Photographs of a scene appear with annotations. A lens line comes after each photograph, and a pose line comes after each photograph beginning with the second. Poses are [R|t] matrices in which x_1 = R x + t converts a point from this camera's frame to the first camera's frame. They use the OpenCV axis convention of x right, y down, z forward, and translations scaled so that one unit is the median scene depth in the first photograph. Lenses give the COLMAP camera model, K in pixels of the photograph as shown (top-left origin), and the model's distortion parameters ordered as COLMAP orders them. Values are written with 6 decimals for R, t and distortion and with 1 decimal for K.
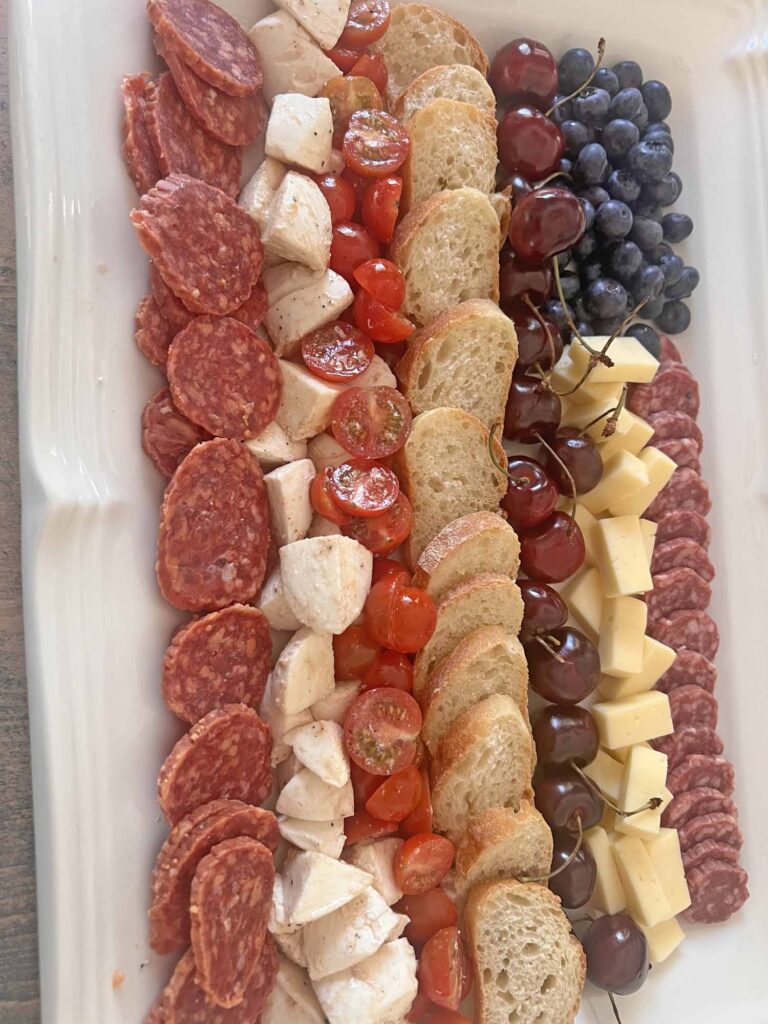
lens RADIAL K [[792.1, 0, 395.0], [0, 792.1, 507.7], [0, 0, 1]] dist [0.058833, -0.141992]
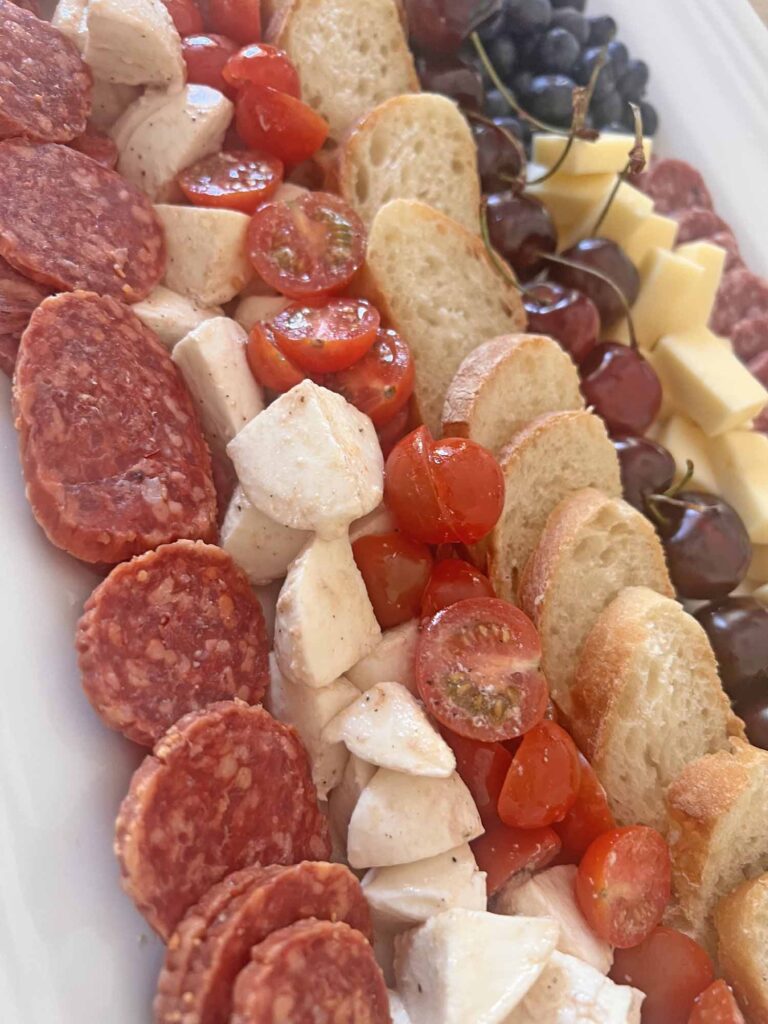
lens RADIAL K [[808.0, 0, 377.9], [0, 808.0, 512.5], [0, 0, 1]] dist [-0.013891, -0.013178]
pose [[0.949486, -0.305945, 0.069818, -0.086380], [0.313792, 0.928004, -0.200857, 0.246235], [-0.003340, 0.212619, 0.977130, 0.365104]]
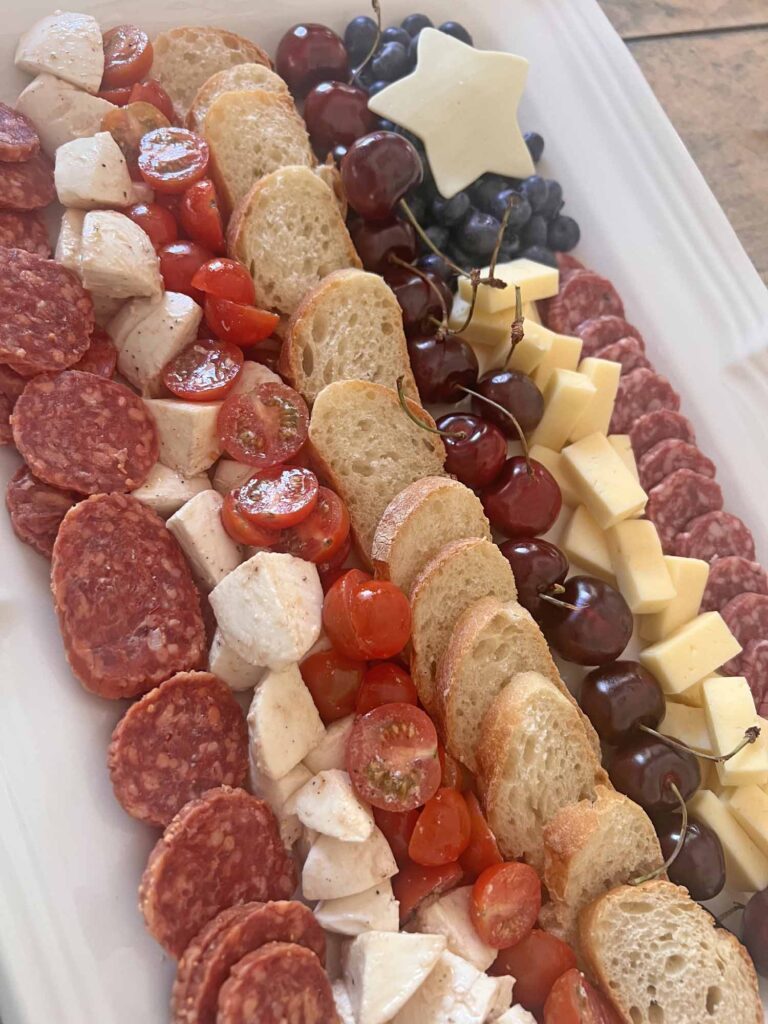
lens RADIAL K [[791.0, 0, 388.7], [0, 791.0, 502.1], [0, 0, 1]] dist [-0.007369, -0.004673]
pose [[0.932915, -0.359883, -0.012422, 0.076220], [0.354207, 0.923322, -0.148369, 0.143121], [0.064865, 0.134016, 0.988854, 0.147484]]
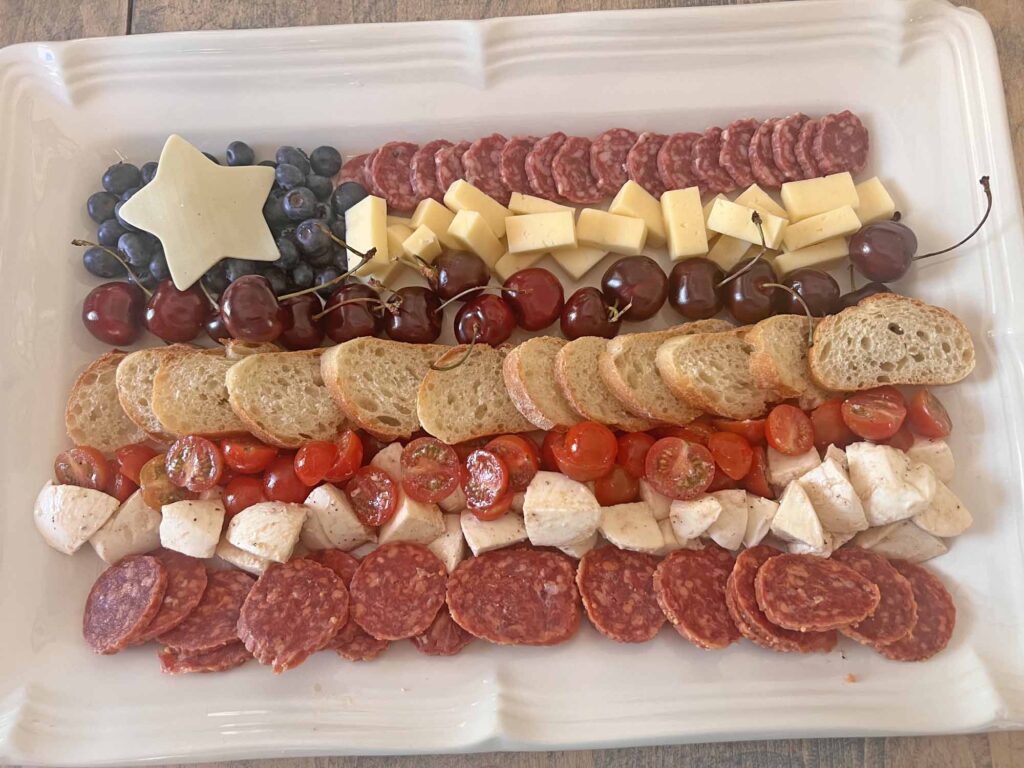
lens RADIAL K [[781.6, 0, 511.6], [0, 781.6, 386.9], [0, 0, 1]] dist [0.084373, -0.214539]
pose [[0.009571, -0.980242, -0.197572, 0.321402], [0.999001, 0.000748, 0.044680, -0.034980], [-0.043649, -0.197802, 0.979270, -0.153860]]
